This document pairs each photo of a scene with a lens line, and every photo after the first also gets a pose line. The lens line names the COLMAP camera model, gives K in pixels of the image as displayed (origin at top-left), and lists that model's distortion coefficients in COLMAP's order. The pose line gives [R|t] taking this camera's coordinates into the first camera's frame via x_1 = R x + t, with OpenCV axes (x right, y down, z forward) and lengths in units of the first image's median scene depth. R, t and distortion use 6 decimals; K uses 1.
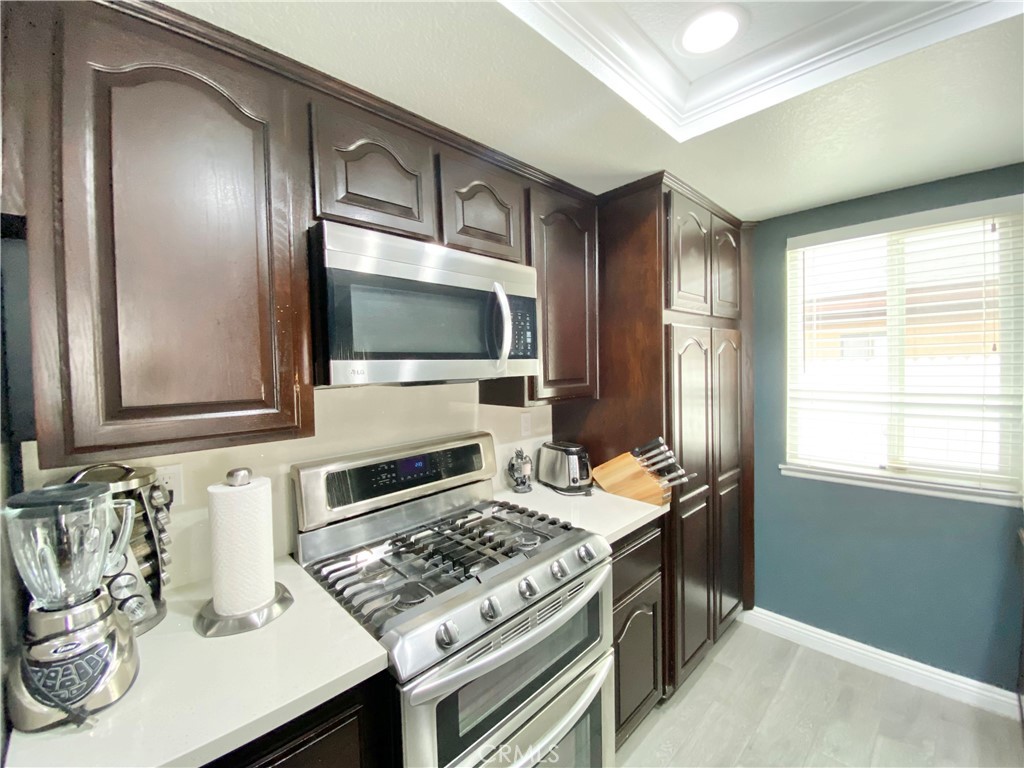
lens RADIAL K [[412.8, 0, 505.9], [0, 412.8, 383.0], [0, 0, 1]] dist [0.023249, -0.020667]
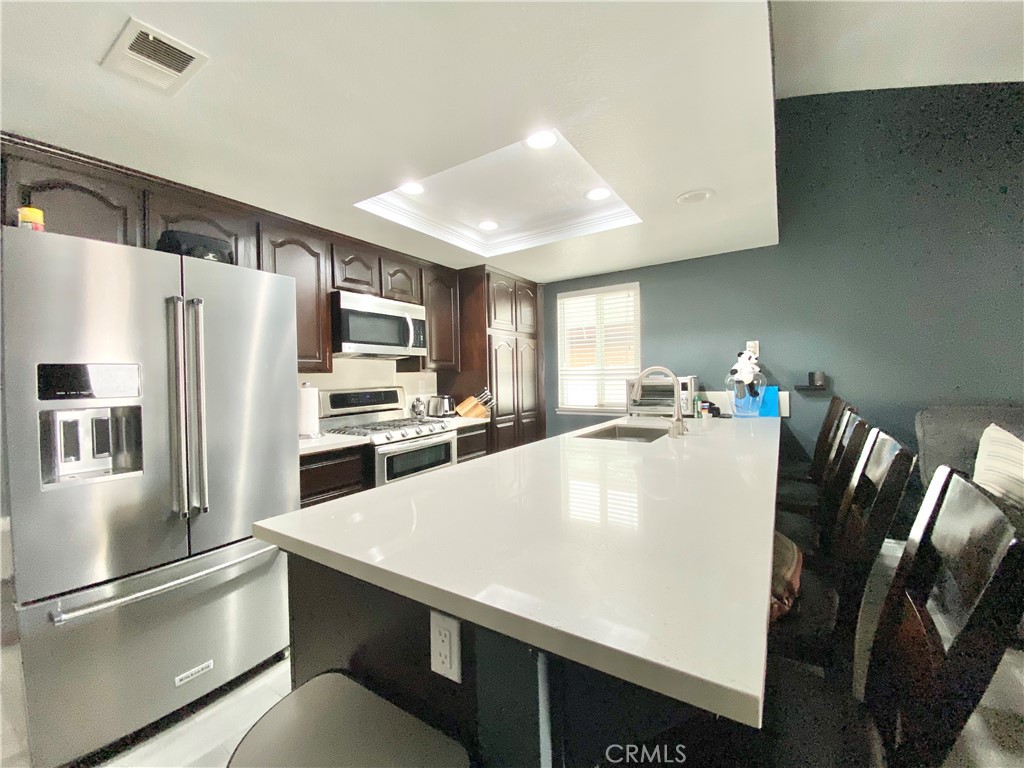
lens RADIAL K [[421.2, 0, 506.9], [0, 421.2, 379.9], [0, 0, 1]] dist [0.021083, -0.022912]
pose [[0.975473, 0.000937, 0.220119, 0.004319], [0.008787, 0.999028, -0.043190, 0.190073], [-0.219945, 0.044065, 0.974516, -1.135704]]
